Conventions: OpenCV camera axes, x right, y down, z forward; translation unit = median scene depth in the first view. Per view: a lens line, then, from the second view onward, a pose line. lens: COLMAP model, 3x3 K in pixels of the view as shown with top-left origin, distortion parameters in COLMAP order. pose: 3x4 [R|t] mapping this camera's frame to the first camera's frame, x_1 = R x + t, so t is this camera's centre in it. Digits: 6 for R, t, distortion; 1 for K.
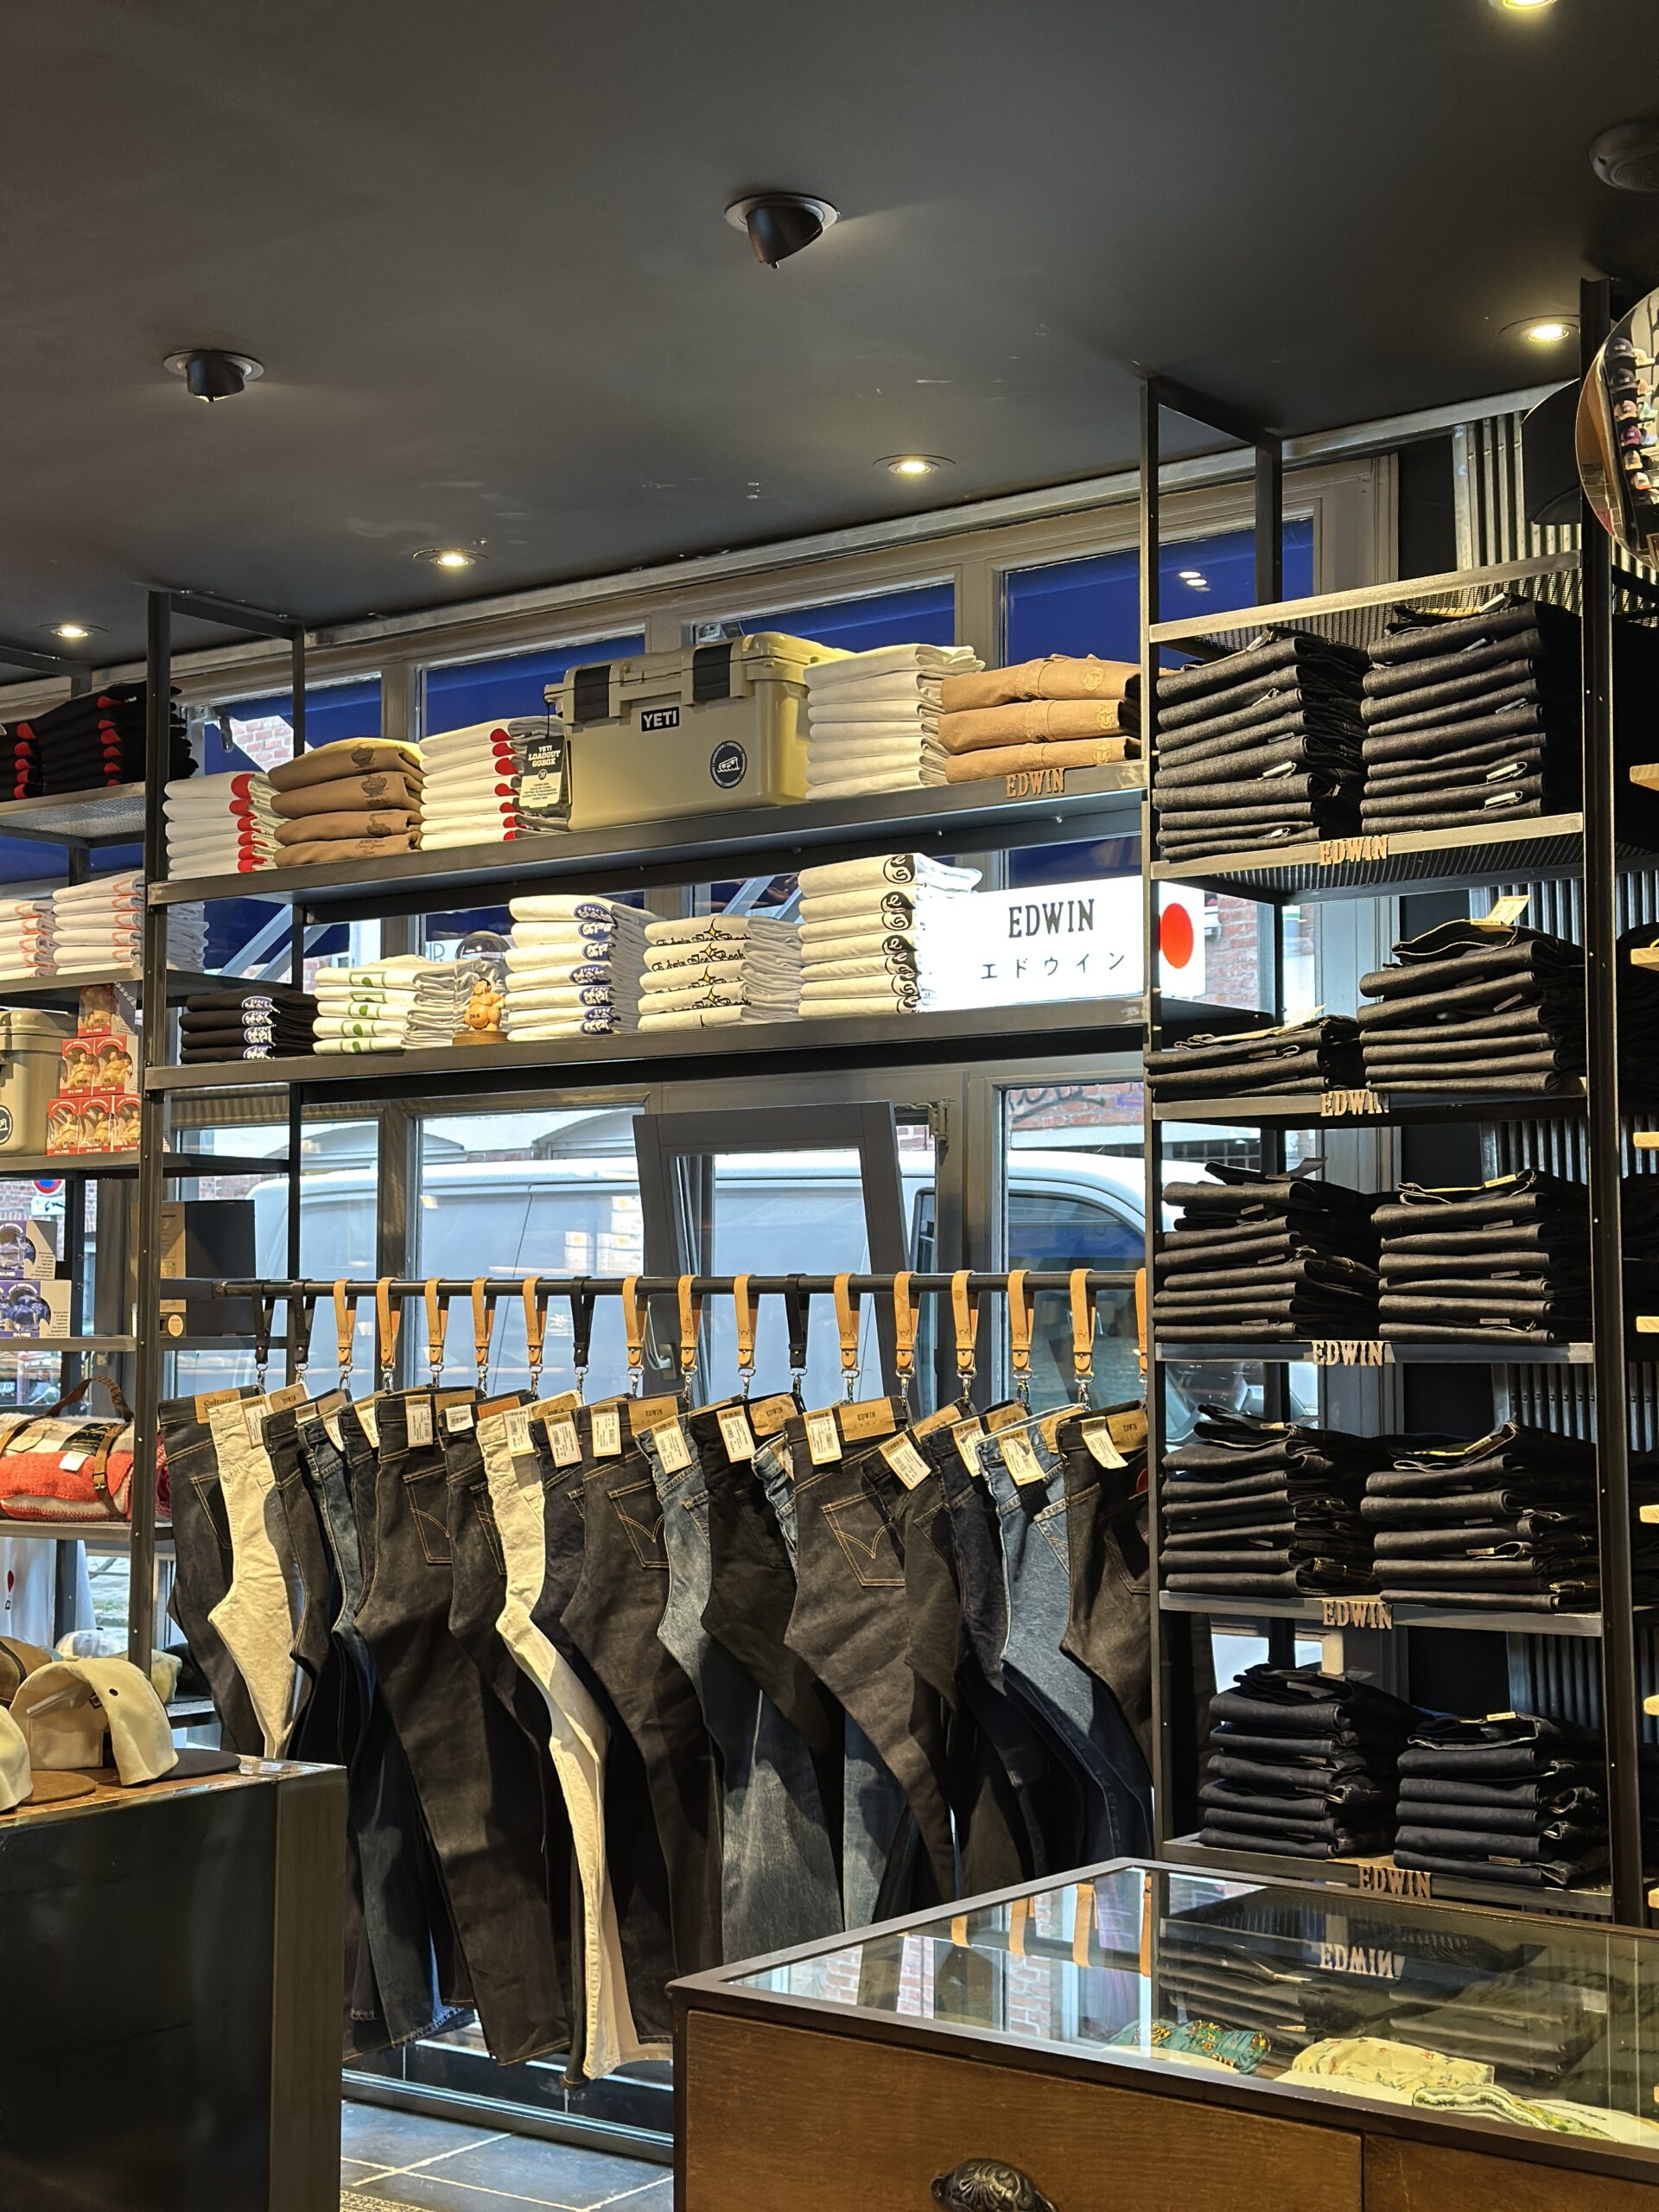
lens RADIAL K [[3067.0, 0, 829.5], [0, 3067.0, 1106.0], [0, 0, 1]] dist [0.143179, -0.096430]
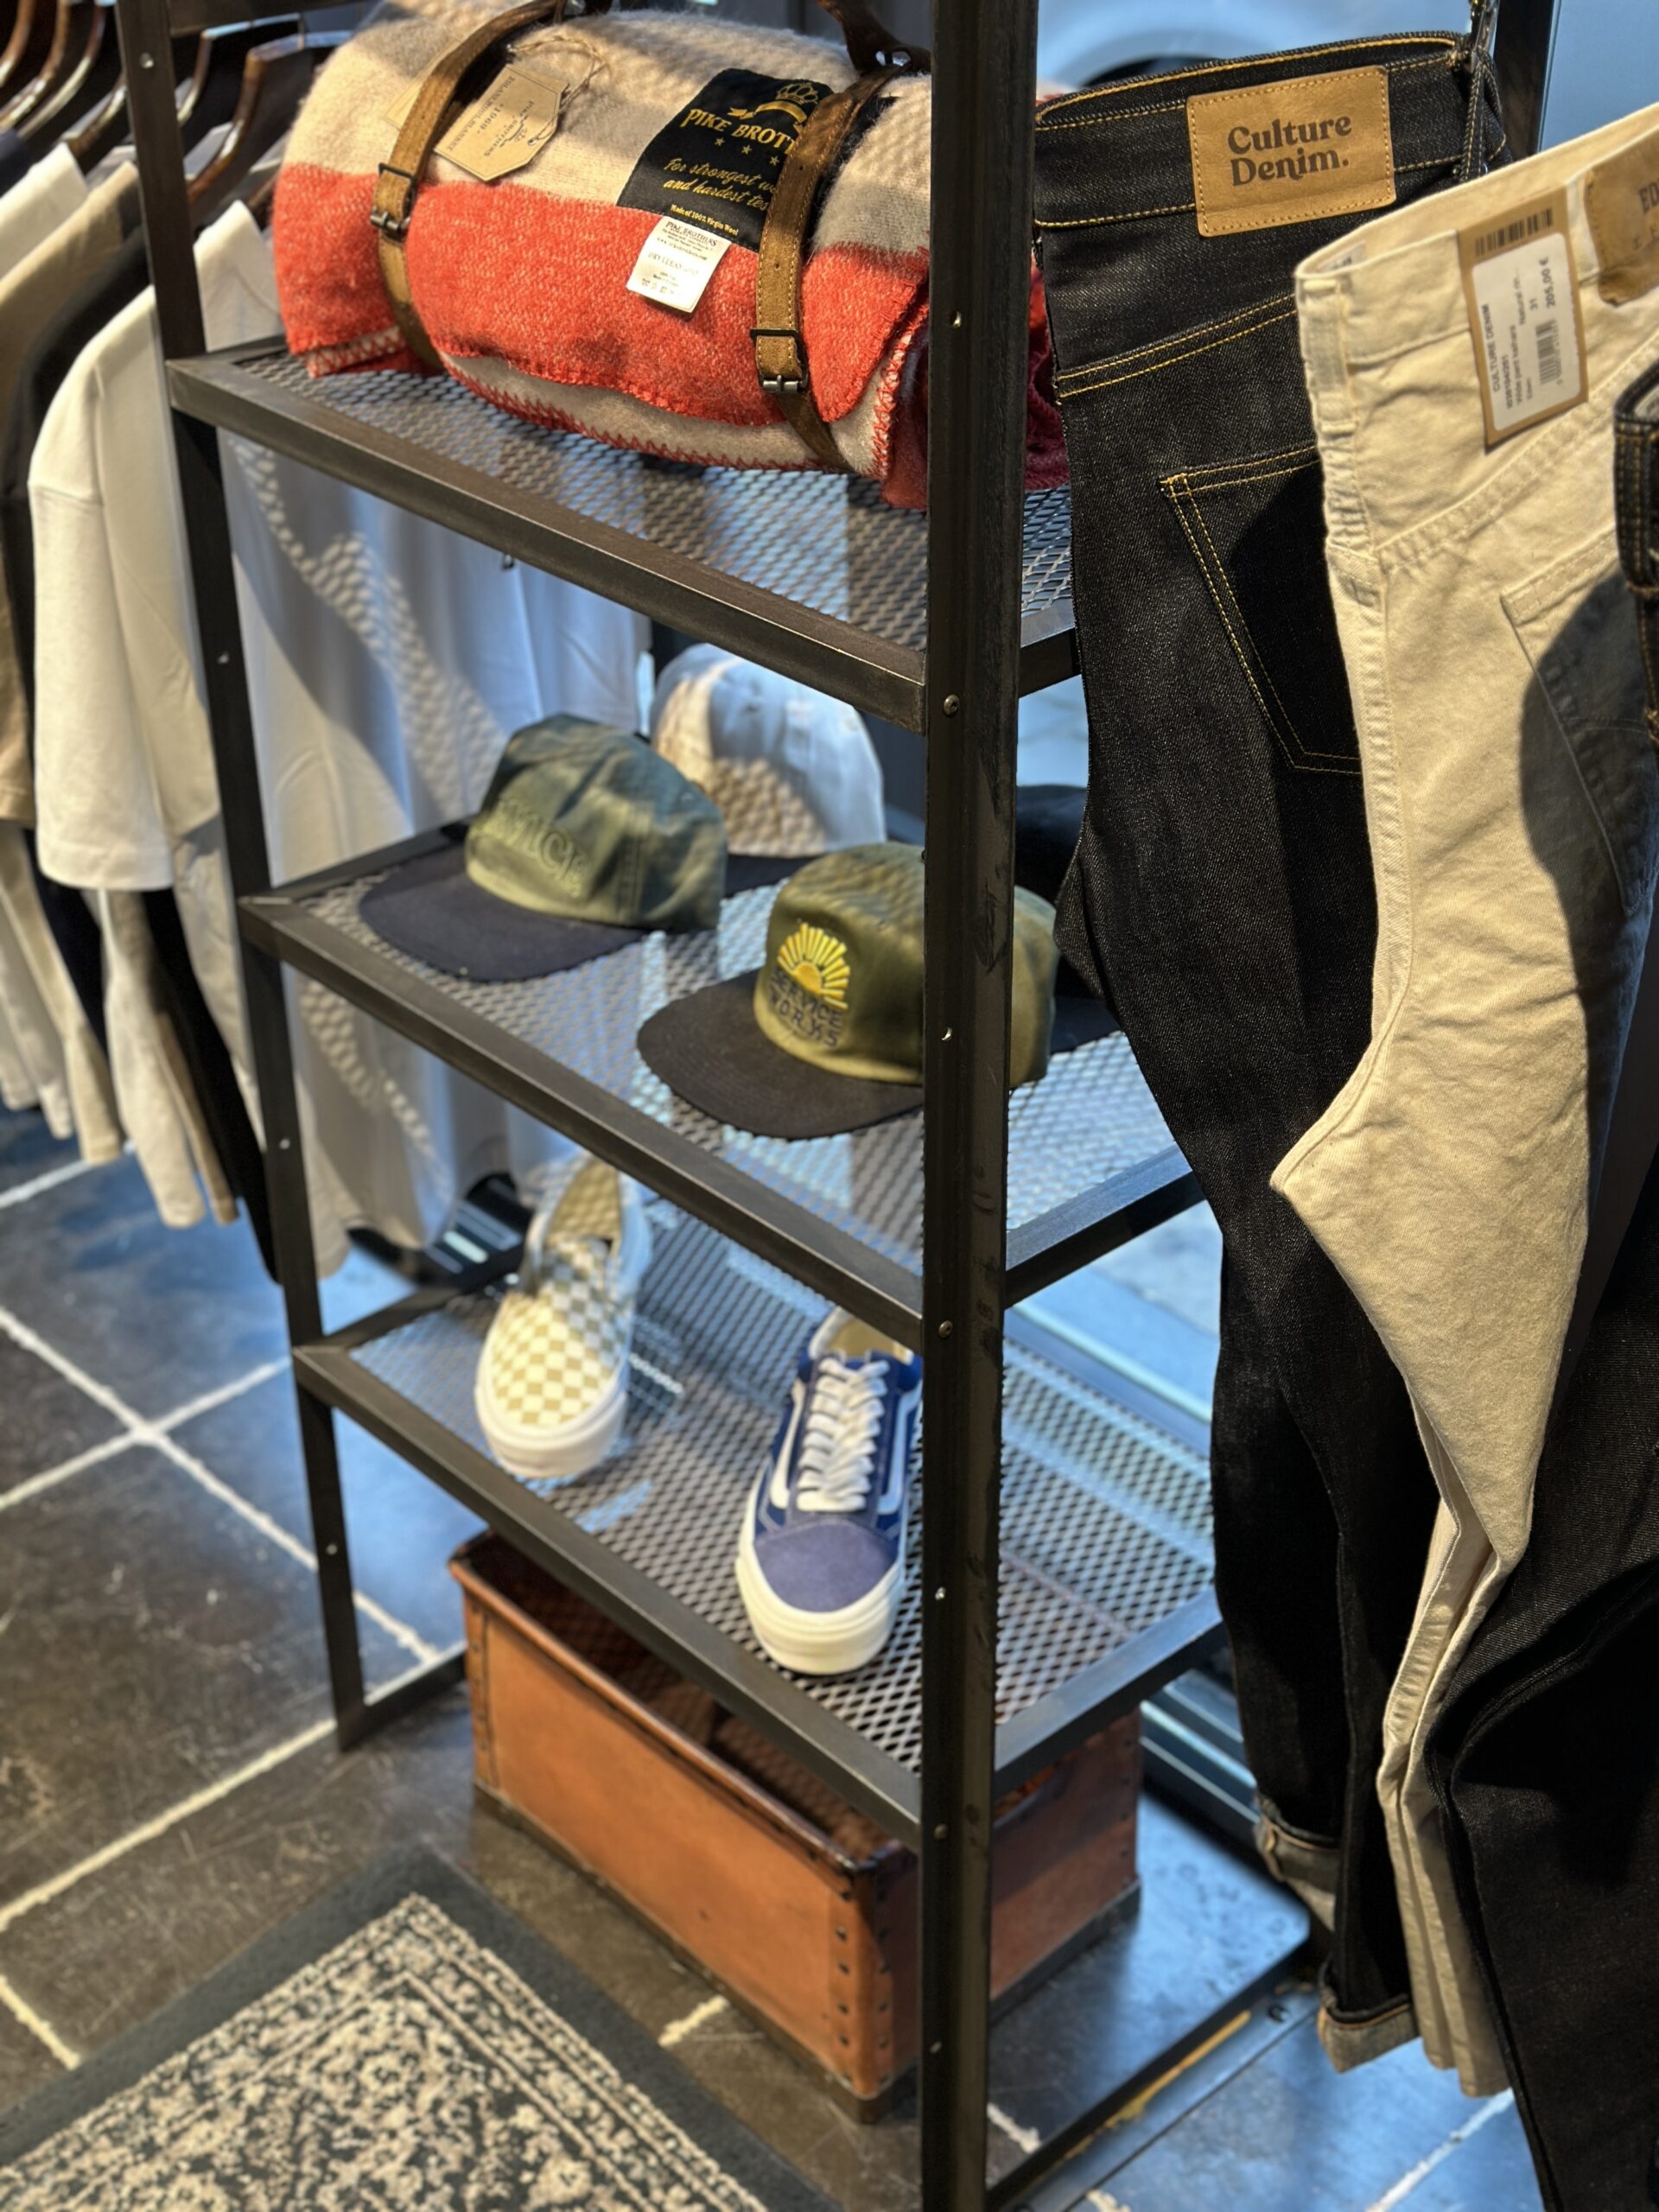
lens RADIAL K [[3067.0, 0, 829.5], [0, 3067.0, 1106.0], [0, 0, 1]] dist [0.143179, -0.096430]
pose [[0.982492, 0.088386, -0.164003, -0.188305], [0.022026, 0.819020, 0.573341, 0.023944], [0.184997, -0.566916, 0.802735, 0.777111]]
